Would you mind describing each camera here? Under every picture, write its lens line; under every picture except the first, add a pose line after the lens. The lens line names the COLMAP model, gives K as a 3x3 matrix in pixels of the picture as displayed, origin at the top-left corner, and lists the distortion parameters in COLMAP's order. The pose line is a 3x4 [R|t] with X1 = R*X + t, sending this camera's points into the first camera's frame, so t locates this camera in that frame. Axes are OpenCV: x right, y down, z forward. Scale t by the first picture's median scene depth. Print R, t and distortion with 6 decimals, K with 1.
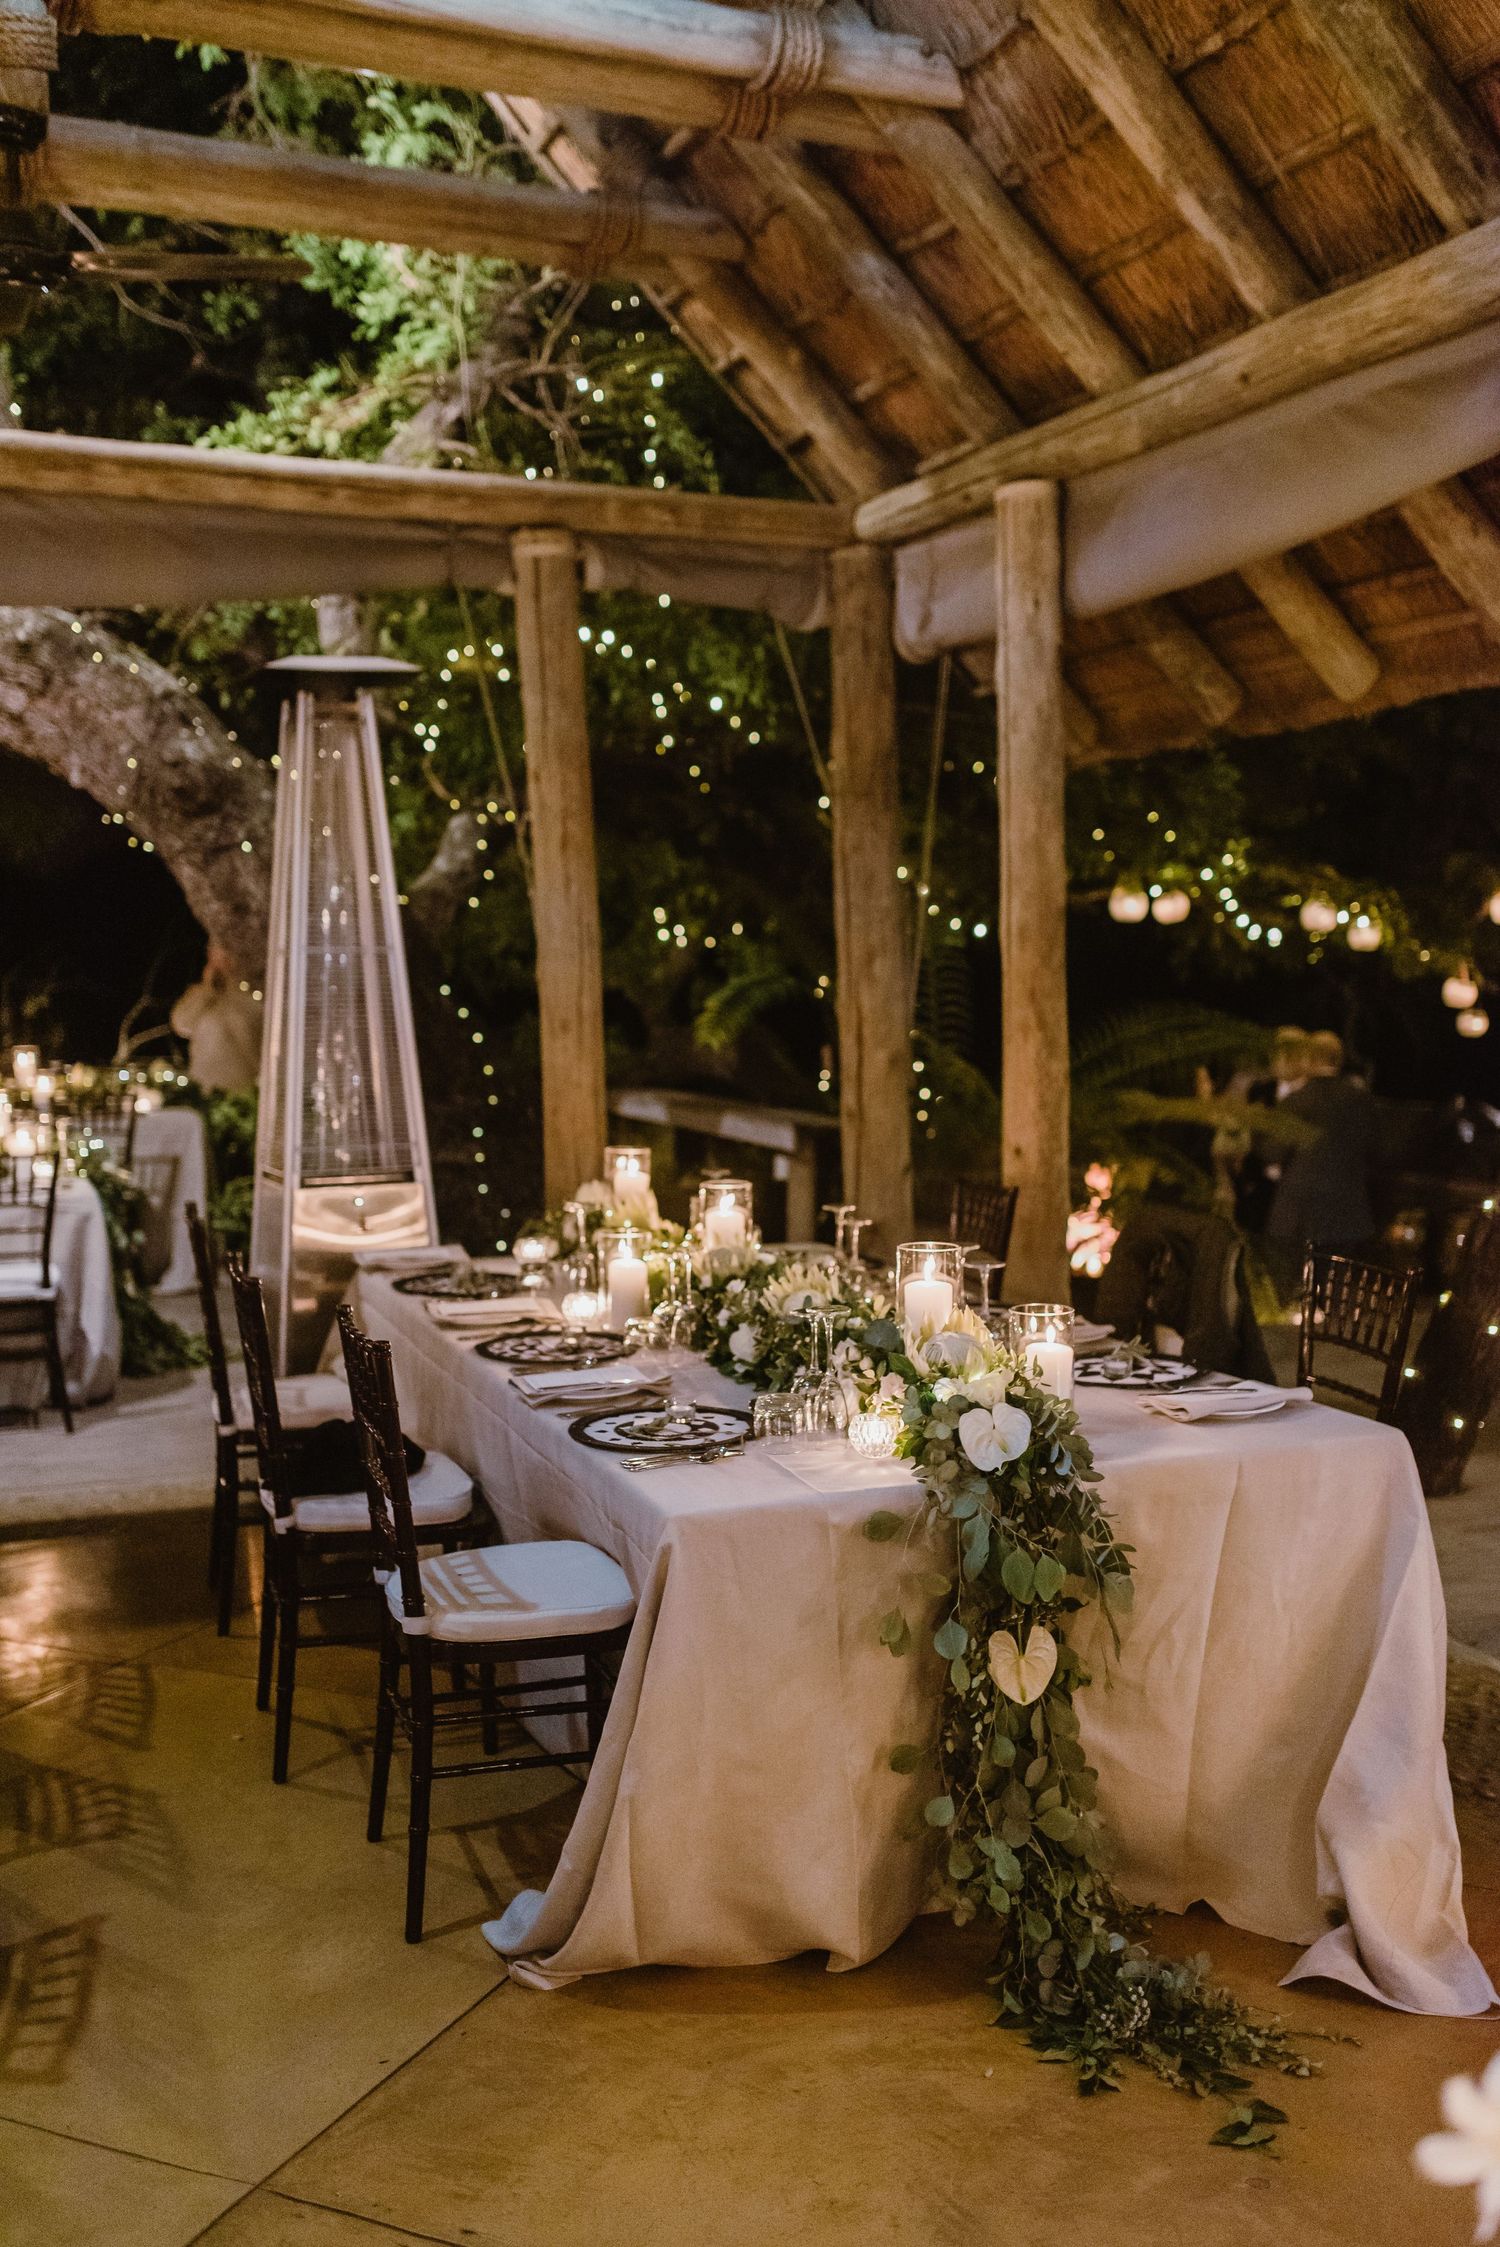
lens RADIAL K [[2169.5, 0, 750.0], [0, 2169.5, 1127.1], [0, 0, 1]] dist [0.036294, 0.000000]
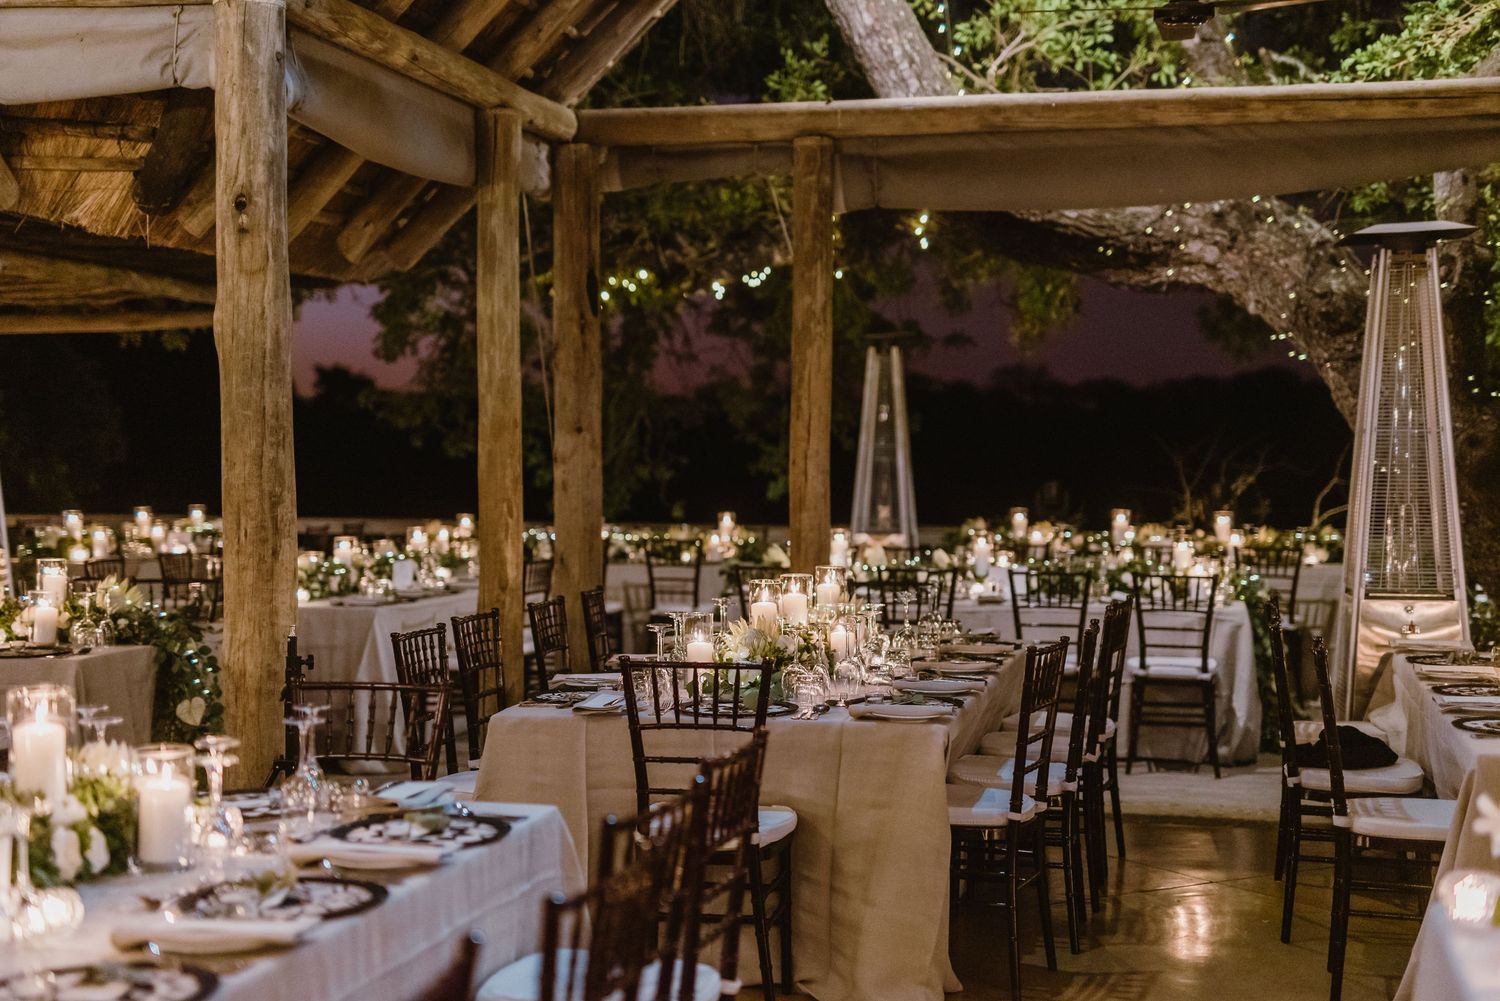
lens RADIAL K [[2073.3, 0, 752.3], [0, 2073.3, 507.1], [0, 0, 1]] dist [0.155370, 0.000000]
pose [[0.840196, 0.022902, -0.541799, 0.142007], [-0.051353, 0.997978, -0.037450, 0.029186], [0.539846, 0.059288, 0.839673, -0.262698]]
